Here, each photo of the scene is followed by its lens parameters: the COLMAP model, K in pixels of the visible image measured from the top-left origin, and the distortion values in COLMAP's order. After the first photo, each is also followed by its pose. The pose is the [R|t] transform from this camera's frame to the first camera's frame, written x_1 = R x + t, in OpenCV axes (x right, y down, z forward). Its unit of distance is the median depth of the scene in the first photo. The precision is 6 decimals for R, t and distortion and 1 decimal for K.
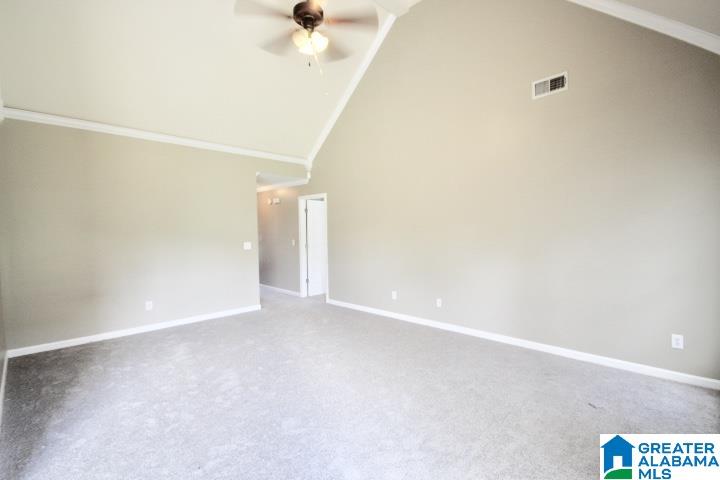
lens RADIAL K [[334.9, 0, 364.1], [0, 334.9, 241.4], [0, 0, 1]] dist [0.005064, -0.005646]
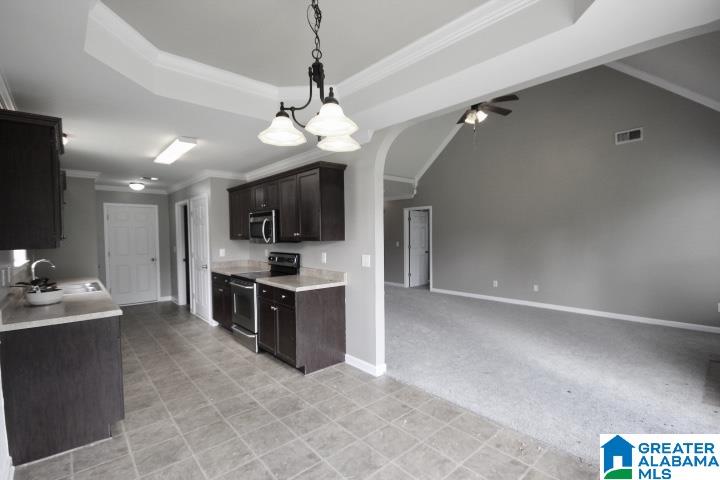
lens RADIAL K [[334.9, 0, 363.9], [0, 334.9, 242.2], [0, 0, 1]] dist [0.005064, -0.005646]
pose [[0.997813, 0.004045, -0.065974, -0.277390], [-0.004822, 0.999921, -0.011614, 0.011865], [0.065921, 0.011907, 0.997754, -0.292901]]
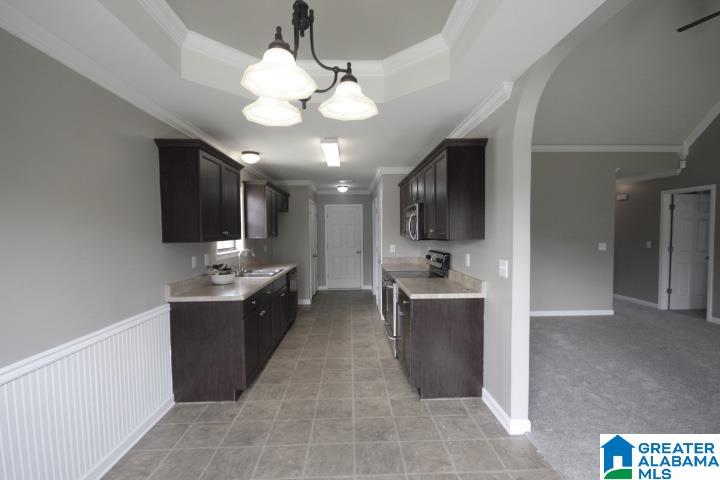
lens RADIAL K [[334.9, 0, 362.1], [0, 334.9, 242.8], [0, 0, 1]] dist [0.005064, -0.005646]
pose [[0.723859, 0.030178, -0.689288, -0.163779], [-0.026404, 0.999523, 0.016033, 0.004253], [0.689443, 0.006594, 0.724310, -0.149112]]
